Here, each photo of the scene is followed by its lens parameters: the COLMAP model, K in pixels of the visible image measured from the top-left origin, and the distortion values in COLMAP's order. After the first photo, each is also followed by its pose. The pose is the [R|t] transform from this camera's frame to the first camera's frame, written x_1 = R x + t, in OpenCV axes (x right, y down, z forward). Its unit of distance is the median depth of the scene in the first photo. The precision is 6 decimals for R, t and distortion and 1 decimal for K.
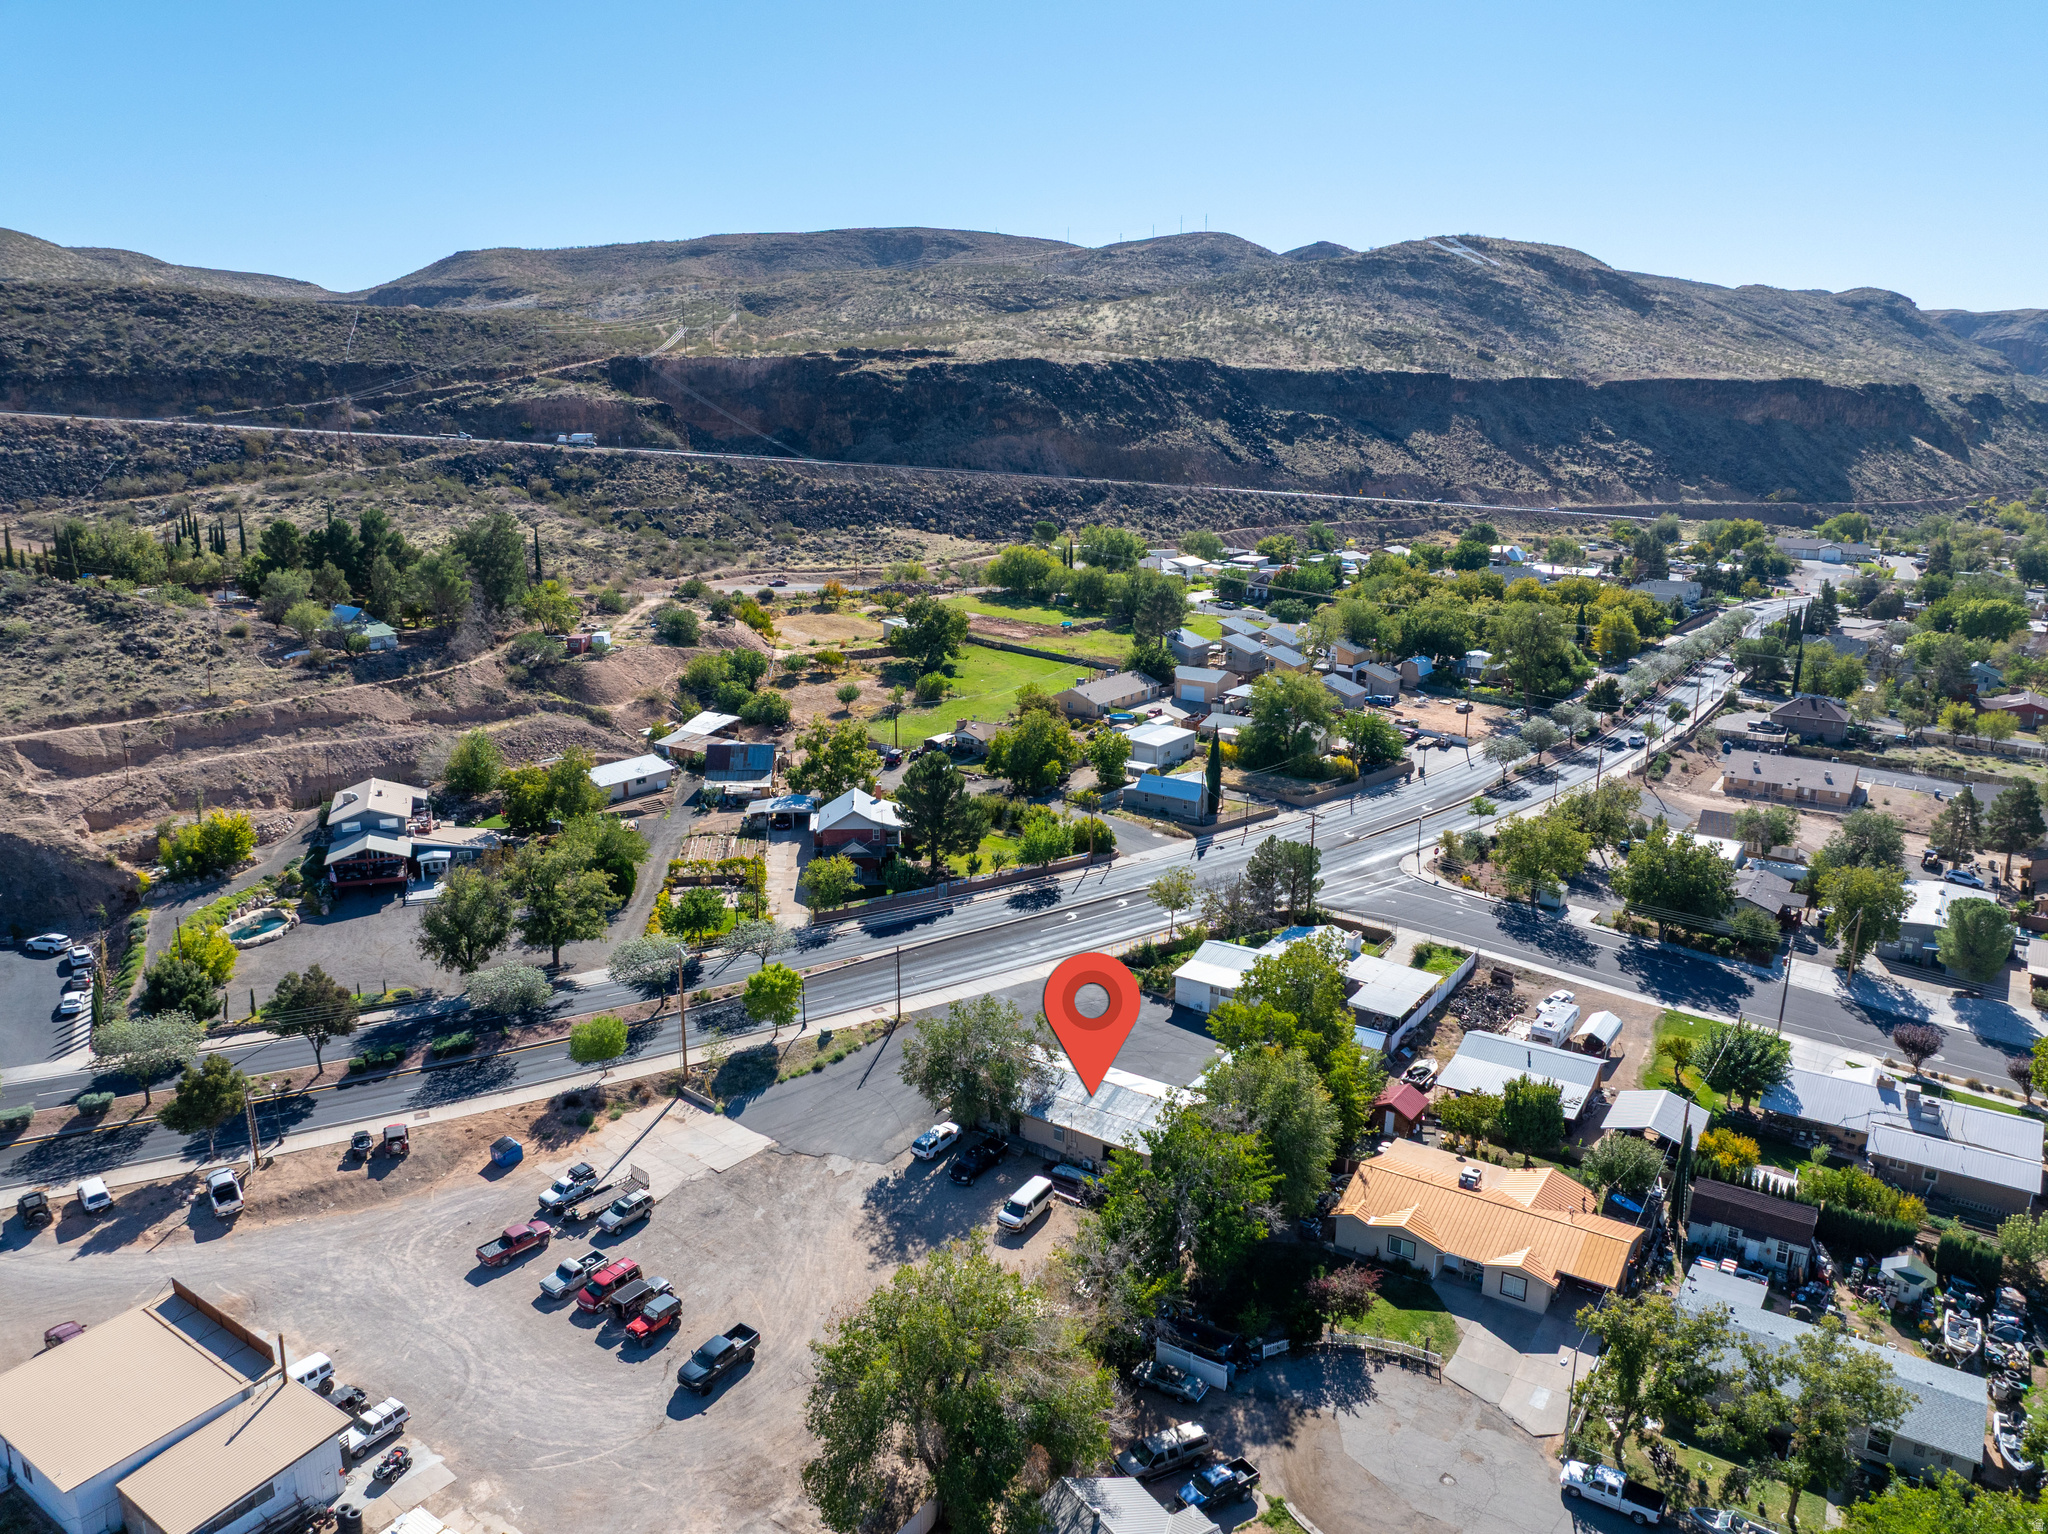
lens RADIAL K [[1441.6, 0, 1028.4], [0, 1441.6, 757.3], [0, 0, 1]] dist [-0.035559, -0.001218]
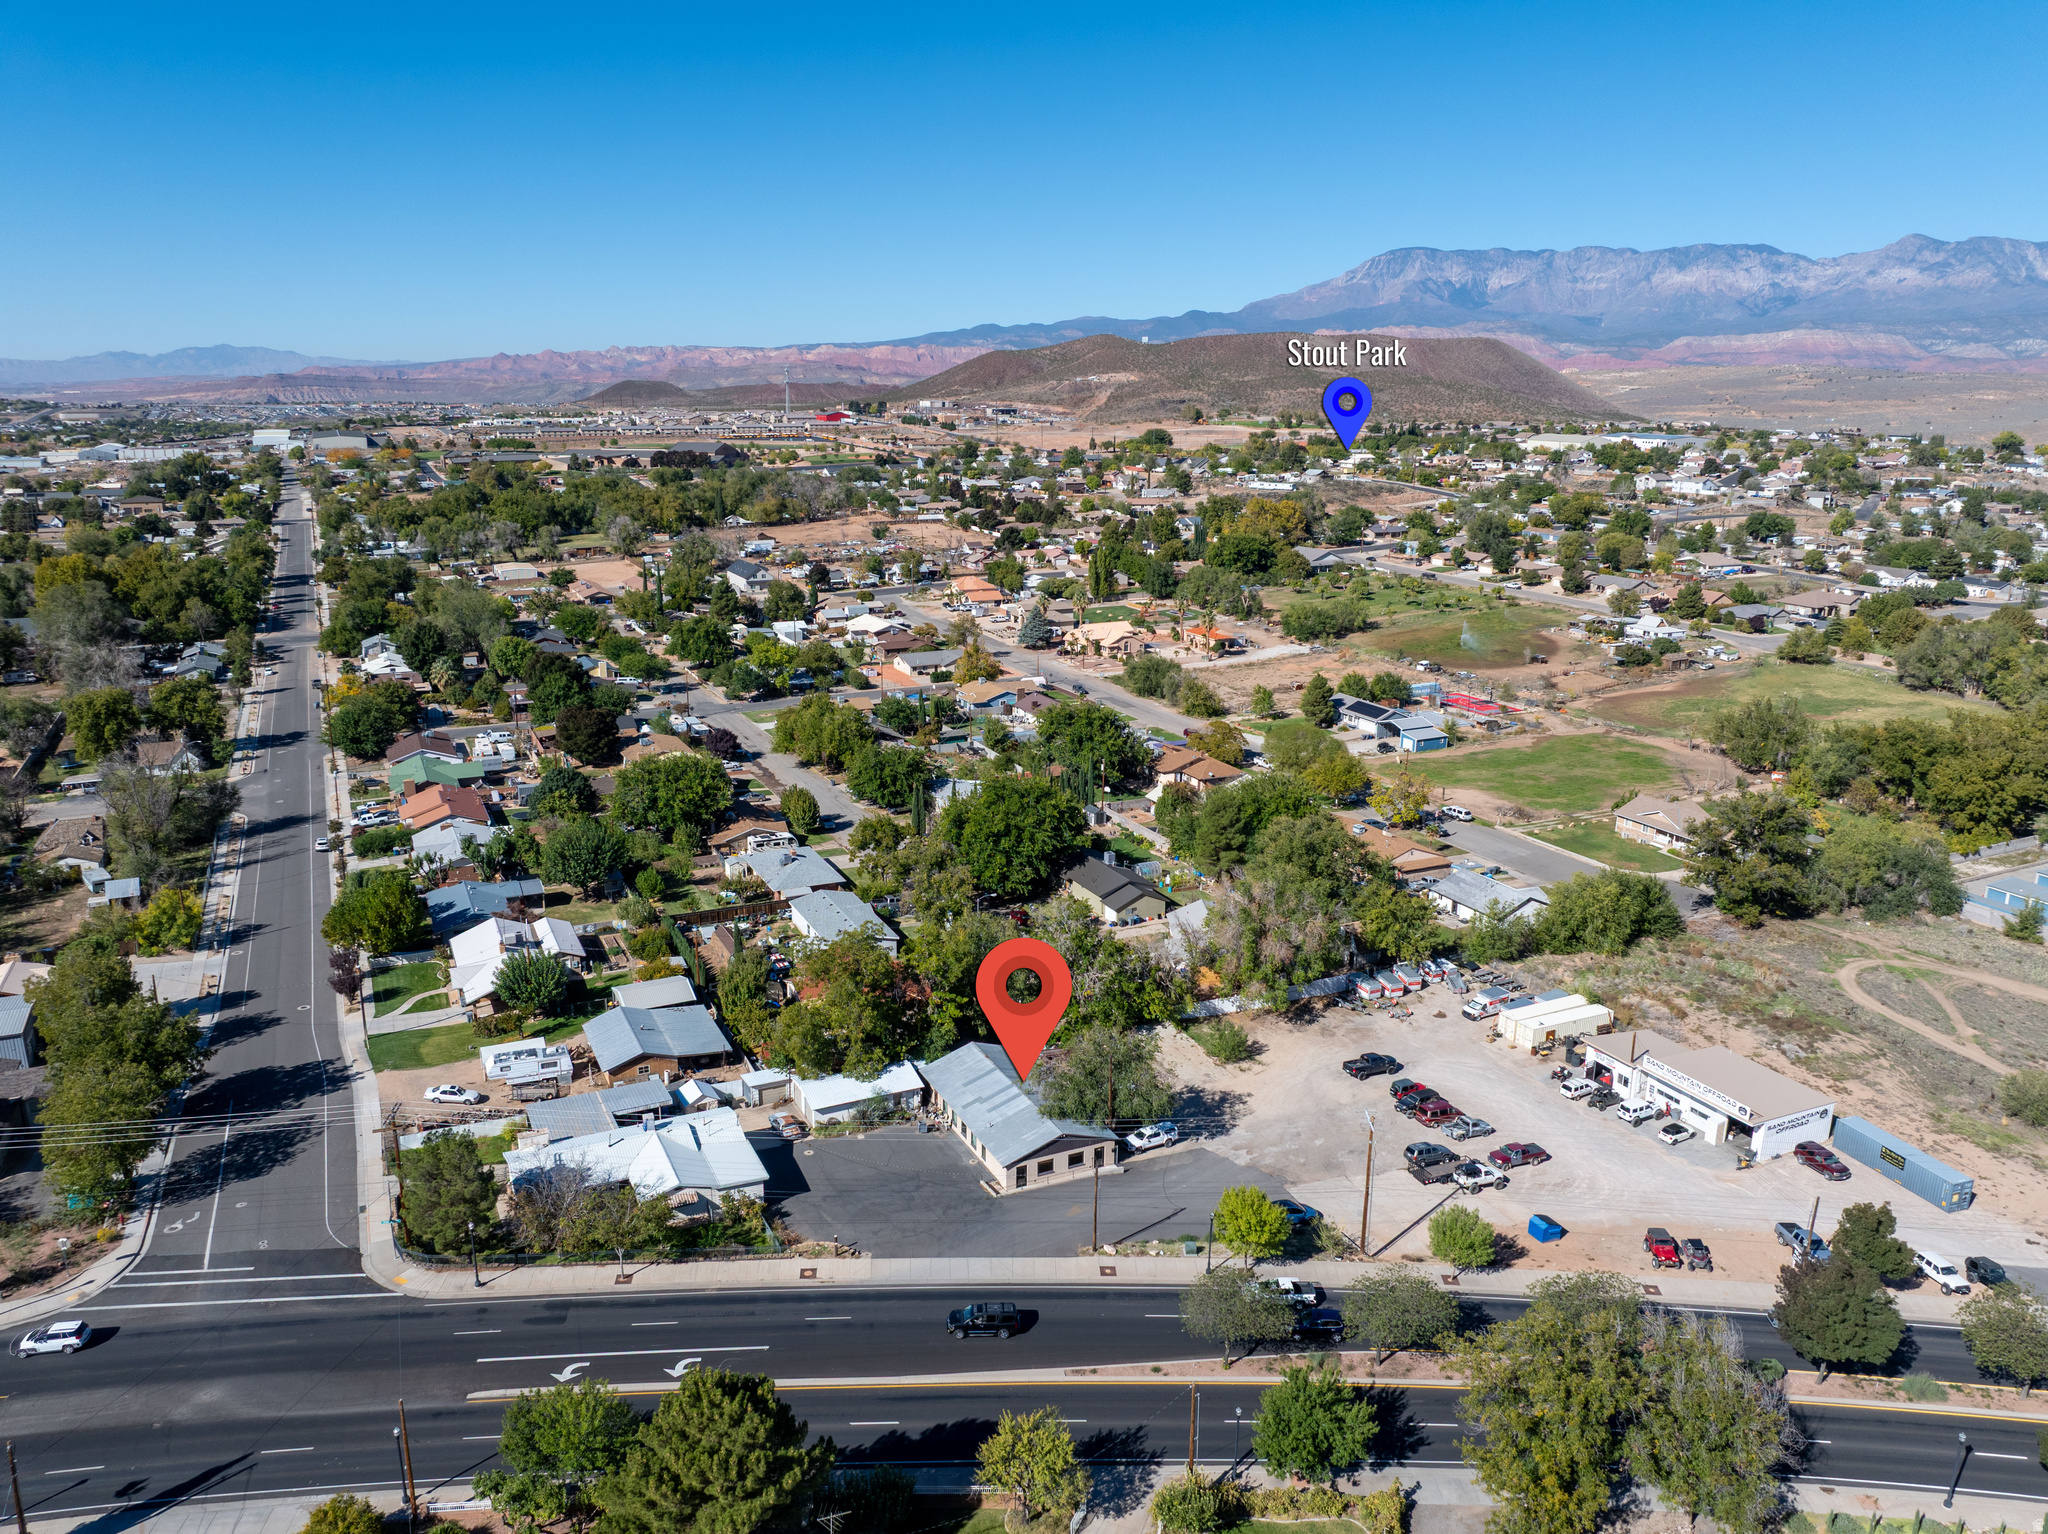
lens RADIAL K [[1441.6, 0, 1028.4], [0, 1441.6, 757.3], [0, 0, 1]] dist [-0.035559, -0.001218]
pose [[-0.865132, -0.140891, 0.481349, -0.098029], [0.103254, 0.889142, 0.445831, -0.103552], [-0.490801, 0.435404, -0.754677, 0.361202]]
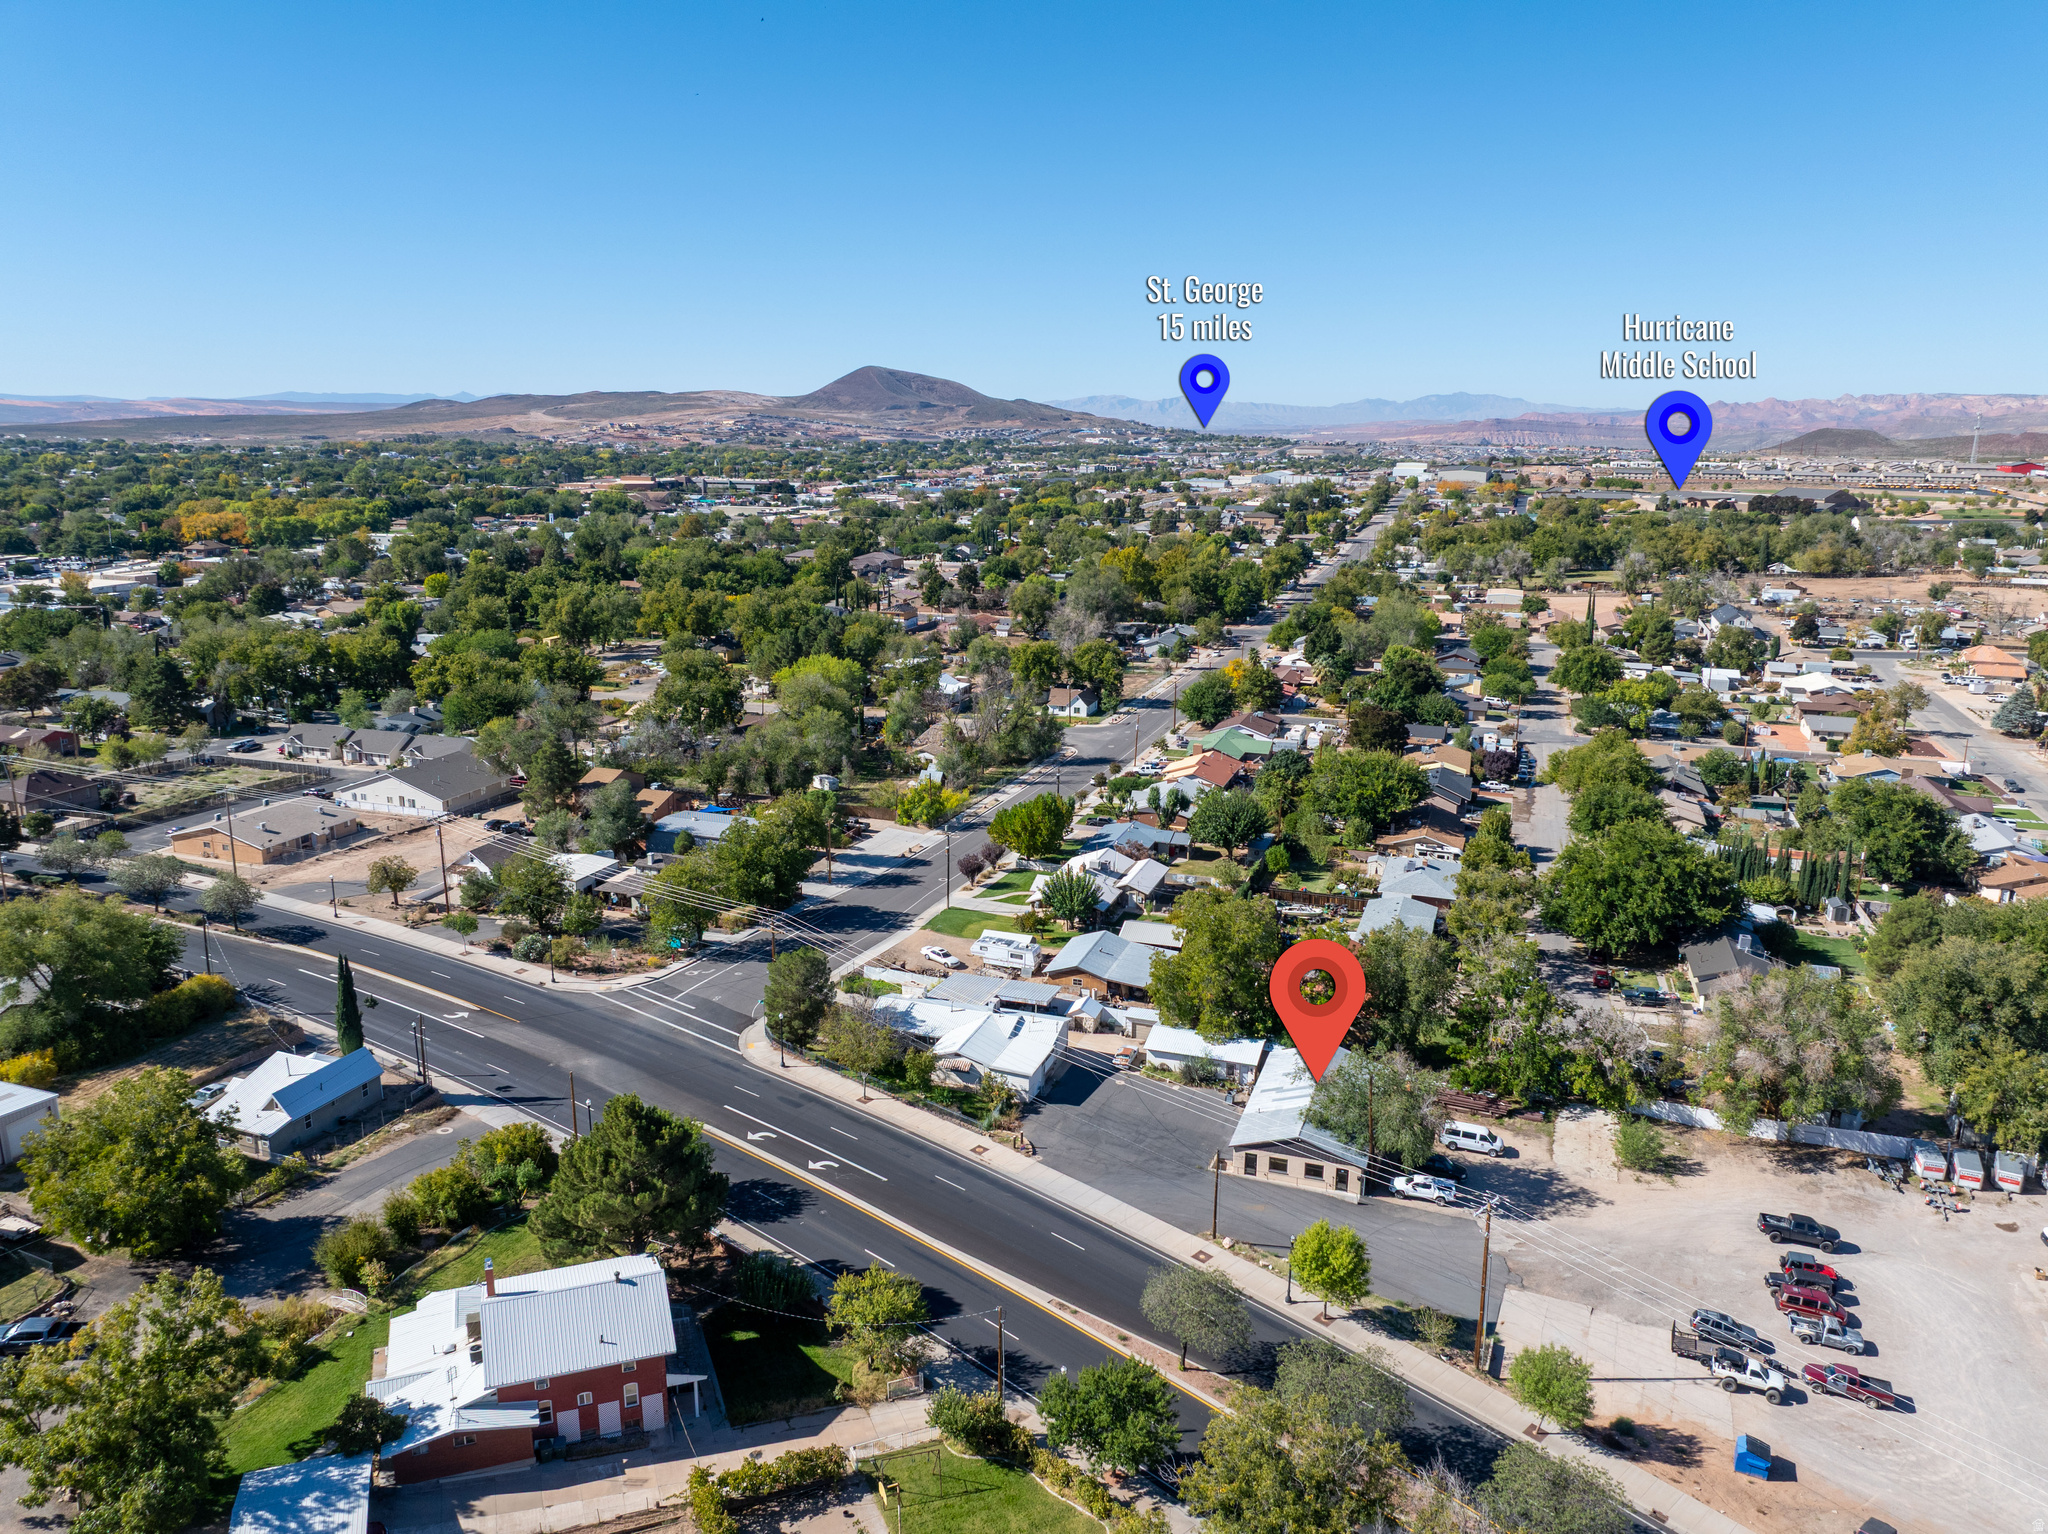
lens RADIAL K [[1450.6, 0, 1030.2], [0, 1450.6, 697.3], [0, 0, 1]] dist [-0.037788, -0.004722]
pose [[-0.259741, -0.190090, 0.946784, -0.180855], [0.218470, 0.943447, 0.249355, -0.075938], [-0.940641, 0.271612, -0.203523, 0.281268]]
